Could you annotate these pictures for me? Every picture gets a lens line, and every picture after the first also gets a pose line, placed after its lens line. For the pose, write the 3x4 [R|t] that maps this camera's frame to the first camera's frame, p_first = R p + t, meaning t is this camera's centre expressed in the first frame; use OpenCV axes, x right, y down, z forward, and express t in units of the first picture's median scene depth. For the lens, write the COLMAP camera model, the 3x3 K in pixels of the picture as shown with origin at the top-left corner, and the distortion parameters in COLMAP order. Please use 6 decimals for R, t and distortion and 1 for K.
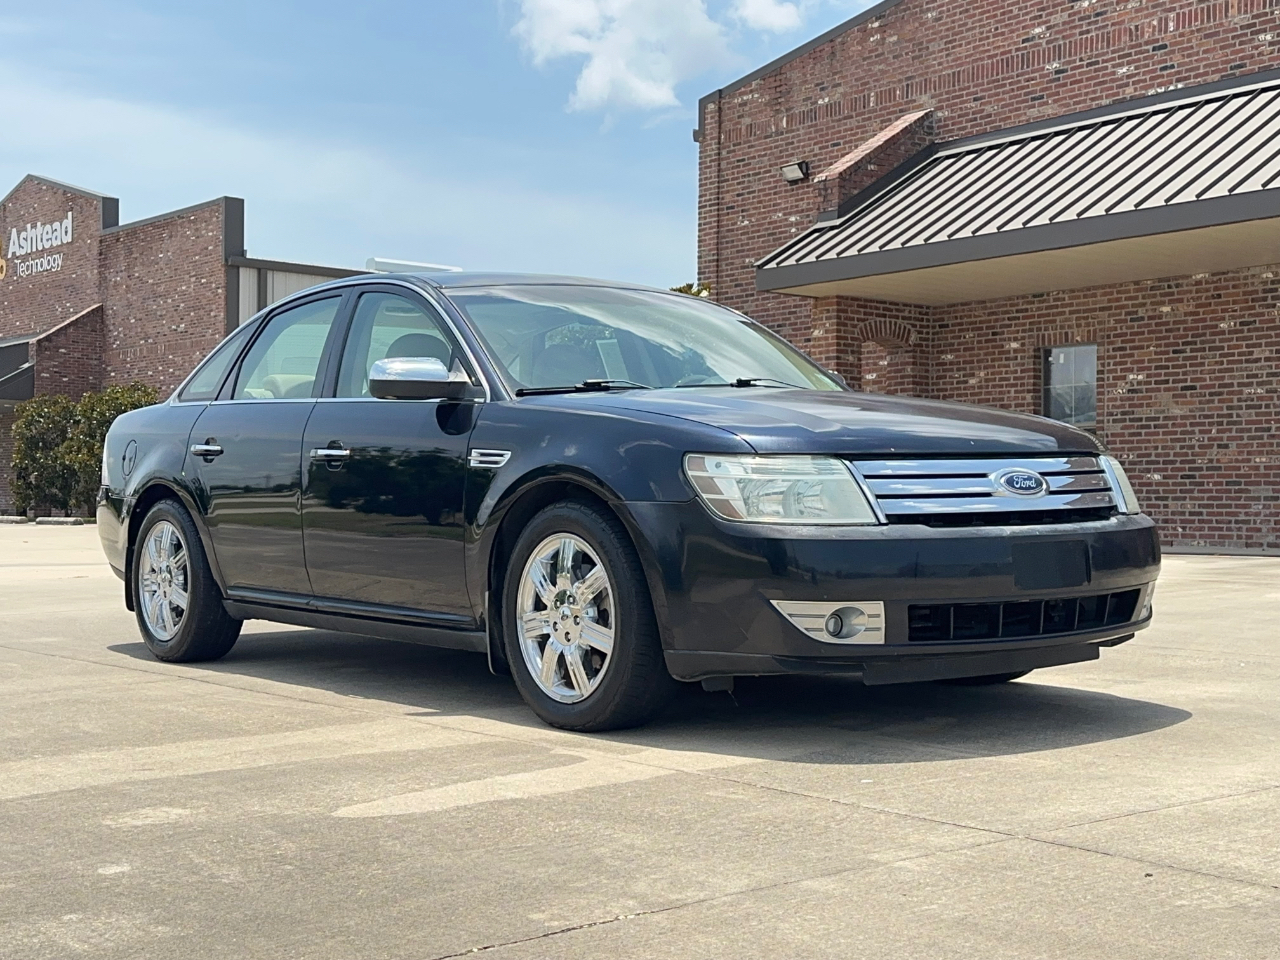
lens RADIAL K [[1761.7, 0, 633.4], [0, 1761.7, 480.3], [0, 0, 1]] dist [0.206527, -0.460939]
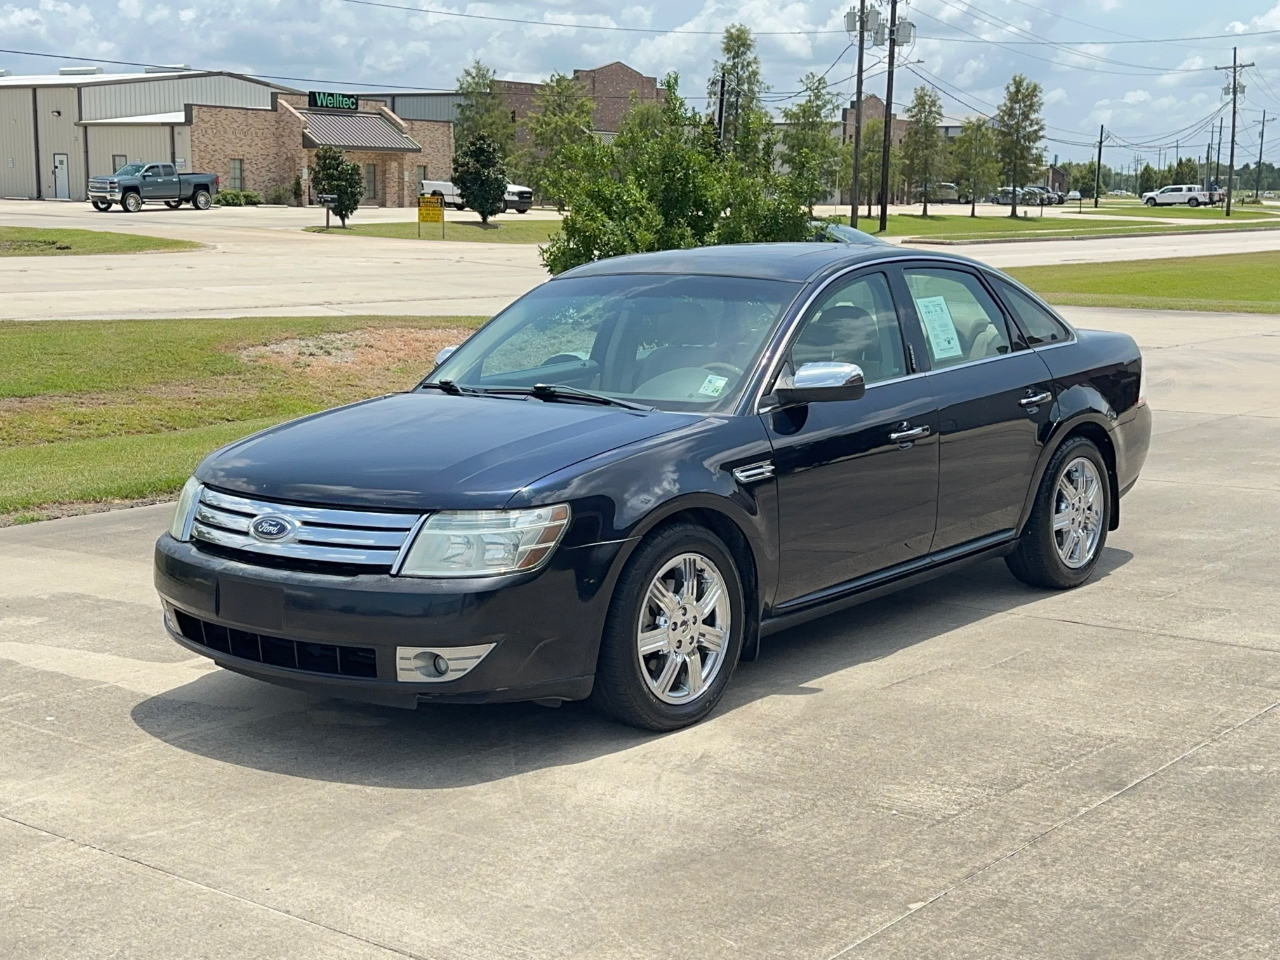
lens RADIAL K [[1761.7, 0, 633.4], [0, 1761.7, 480.3], [0, 0, 1]] dist [0.206527, -0.460939]
pose [[0.222574, 0.152394, -0.962931, 0.357539], [0.006727, 0.987444, 0.157829, -0.054188], [0.974893, -0.041606, 0.218754, 0.259922]]
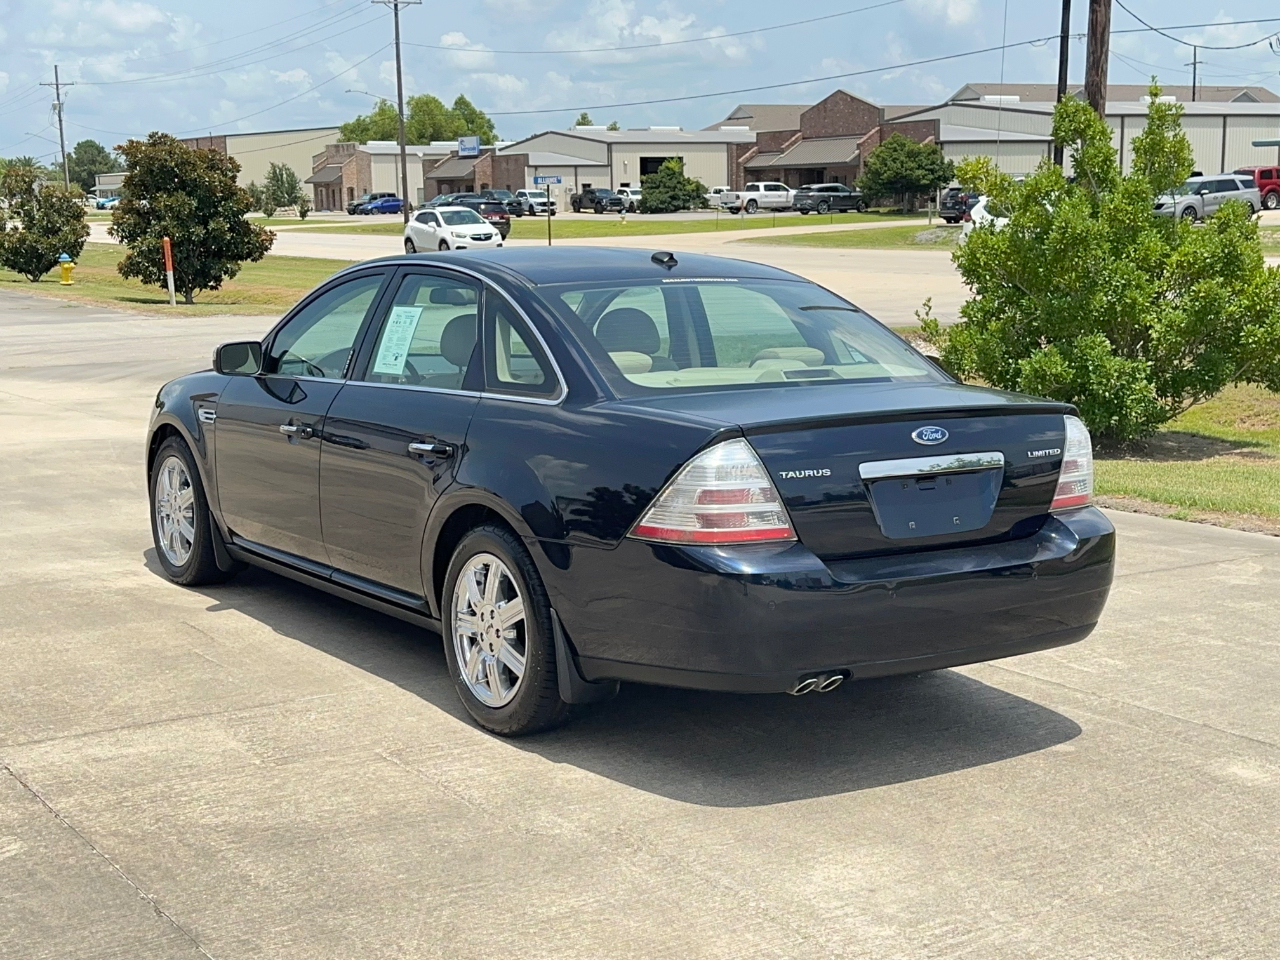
lens RADIAL K [[1761.7, 0, 633.4], [0, 1761.7, 480.3], [0, 0, 1]] dist [0.206527, -0.460939]
pose [[-0.997746, -0.005160, 0.066907, -0.071185], [0.004150, 0.990387, 0.138263, -0.046286], [-0.066978, 0.138229, -0.988133, 0.750570]]
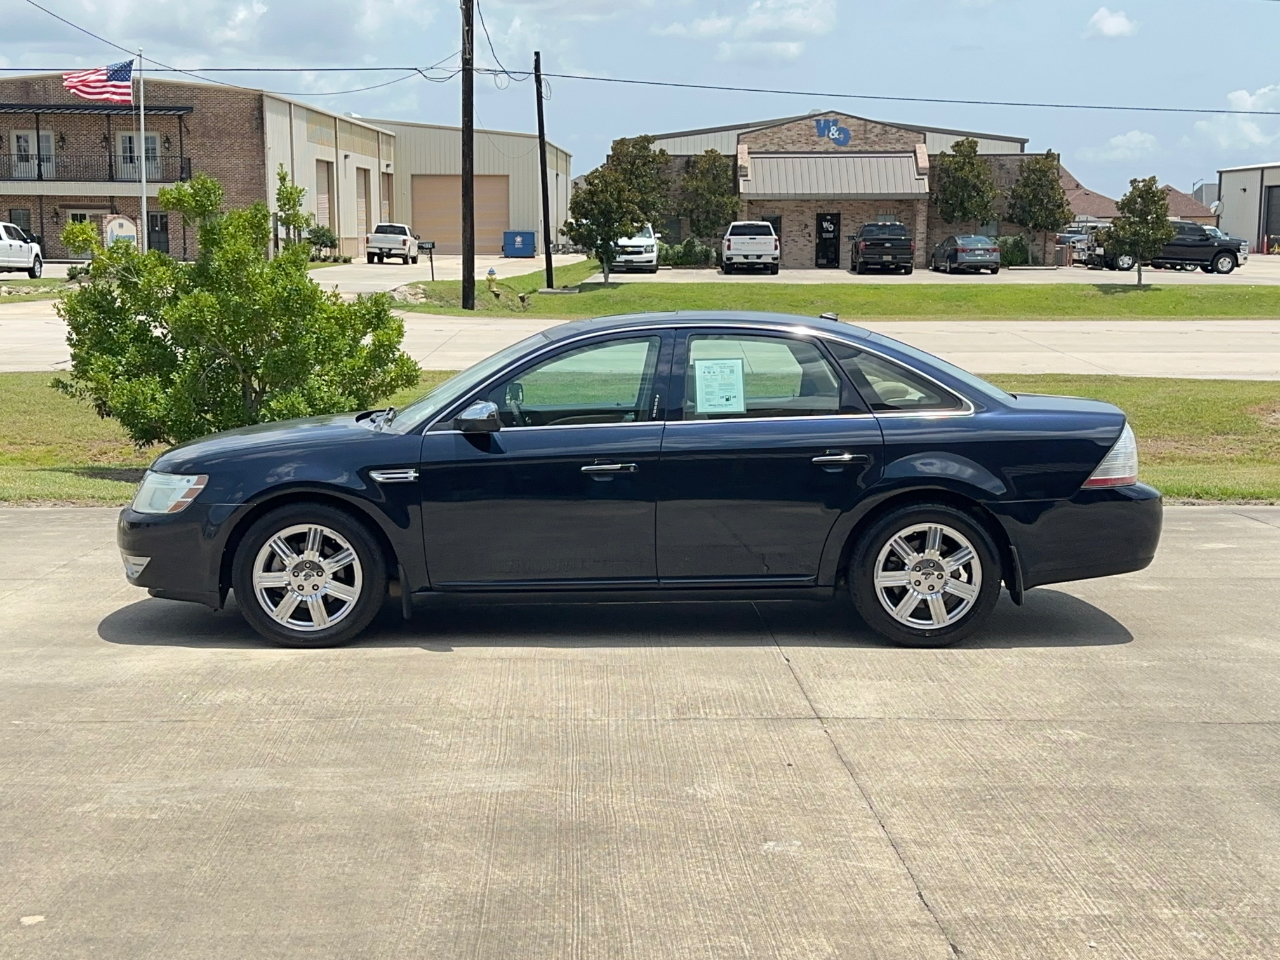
lens RADIAL K [[1774.7, 0, 640.0], [0, 1774.7, 480.0], [0, 0, 1]] dist [0.221515, -0.499683]
pose [[-0.598048, 0.097682, -0.795485, 0.364445], [0.006878, 0.993134, 0.116781, -0.054403], [0.801431, 0.064369, -0.594614, 0.658813]]
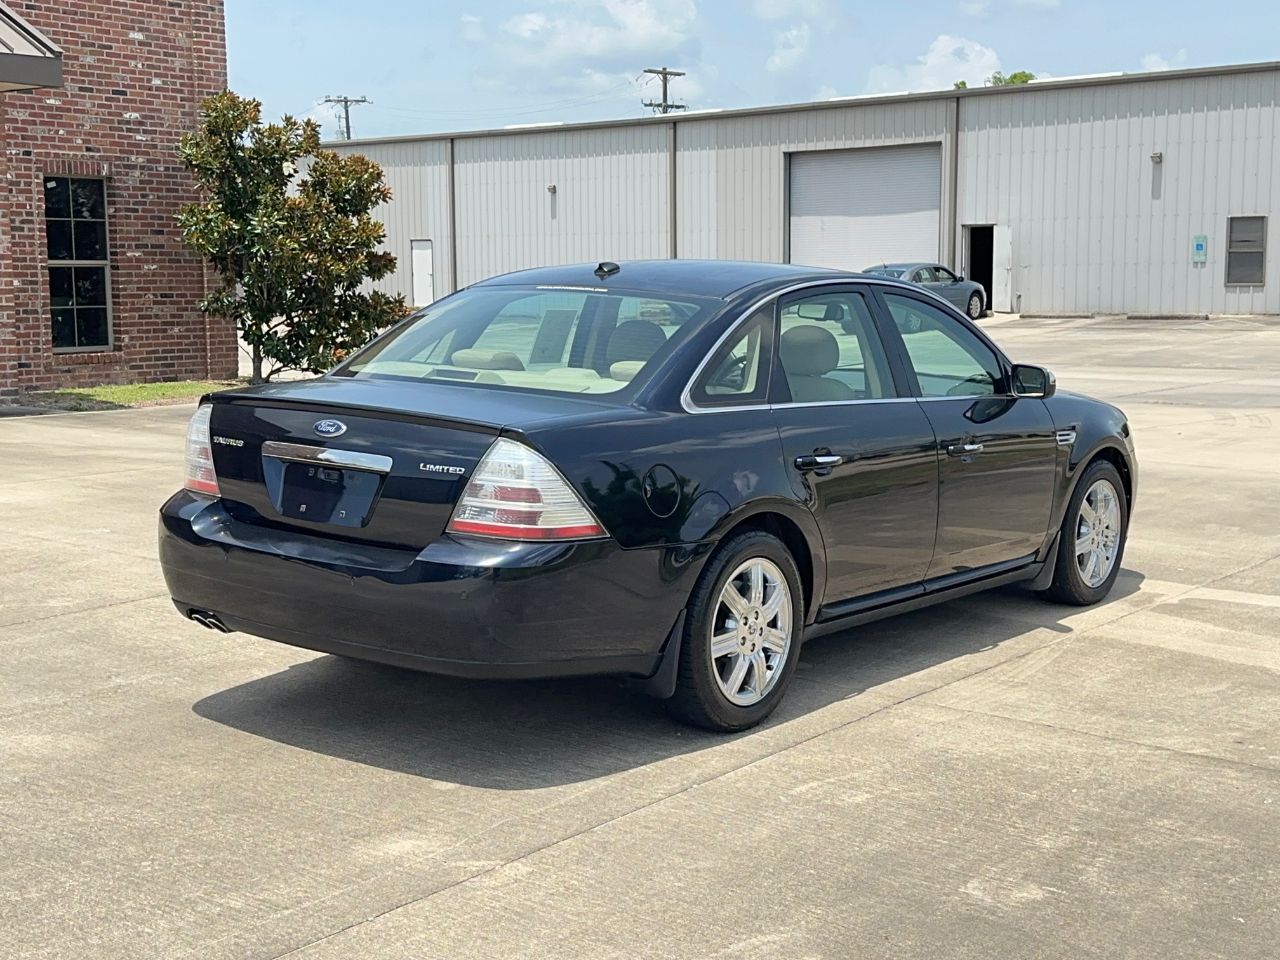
lens RADIAL K [[1761.7, 0, 633.4], [0, 1761.7, 480.3], [0, 0, 1]] dist [0.206527, -0.460939]
pose [[-0.258060, -0.119915, 0.958658, -0.396859], [-0.015583, 0.992655, 0.119973, -0.041954], [-0.966003, 0.016022, -0.258033, 0.496258]]
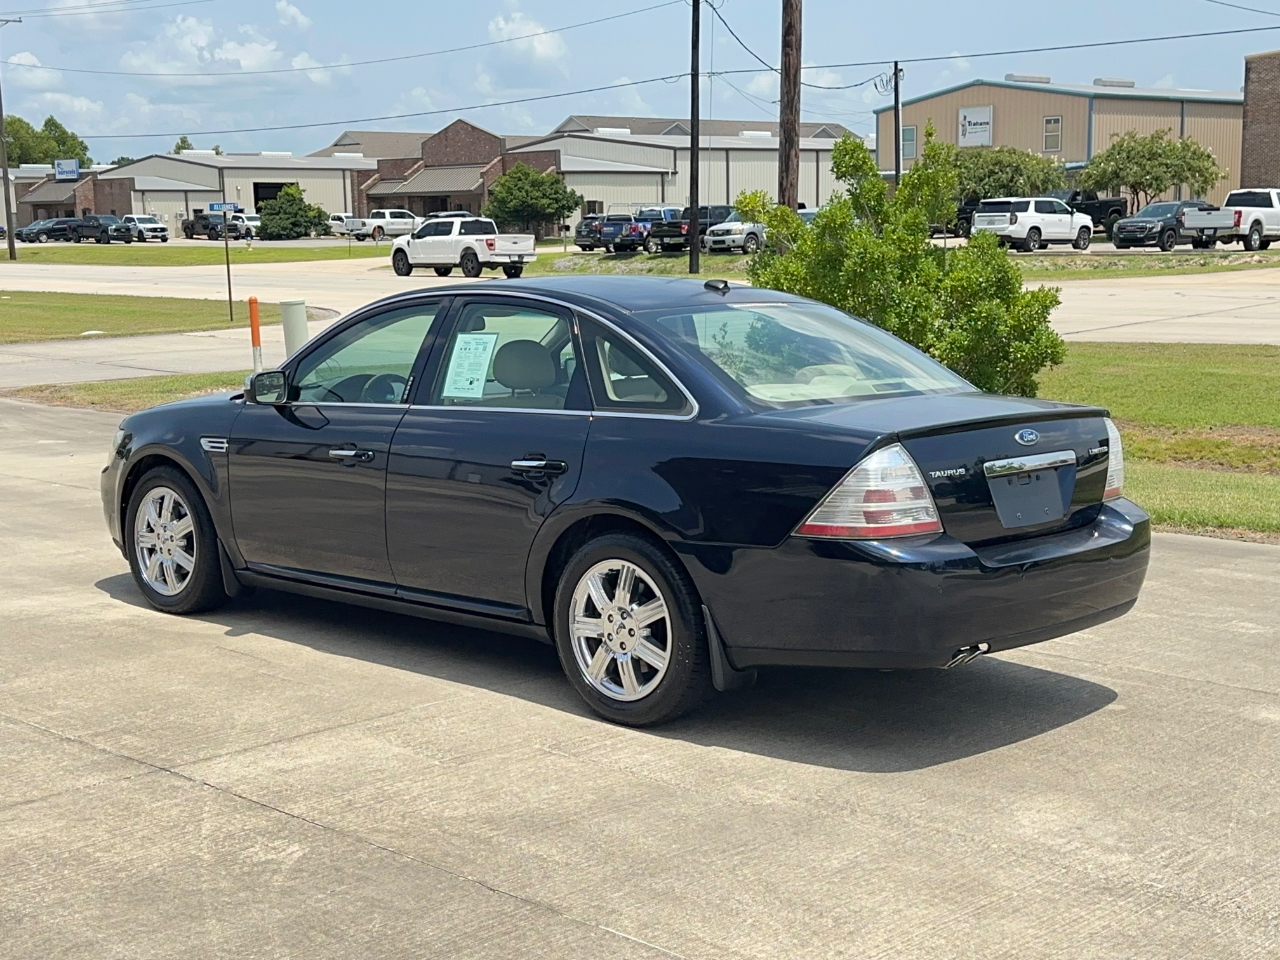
lens RADIAL K [[1761.7, 0, 633.4], [0, 1761.7, 480.3], [0, 0, 1]] dist [0.206527, -0.460939]
pose [[-0.988195, 0.029929, -0.150247, 0.019748], [0.011027, 0.992084, 0.125093, -0.047561], [0.152802, 0.121959, -0.980703, 0.774548]]
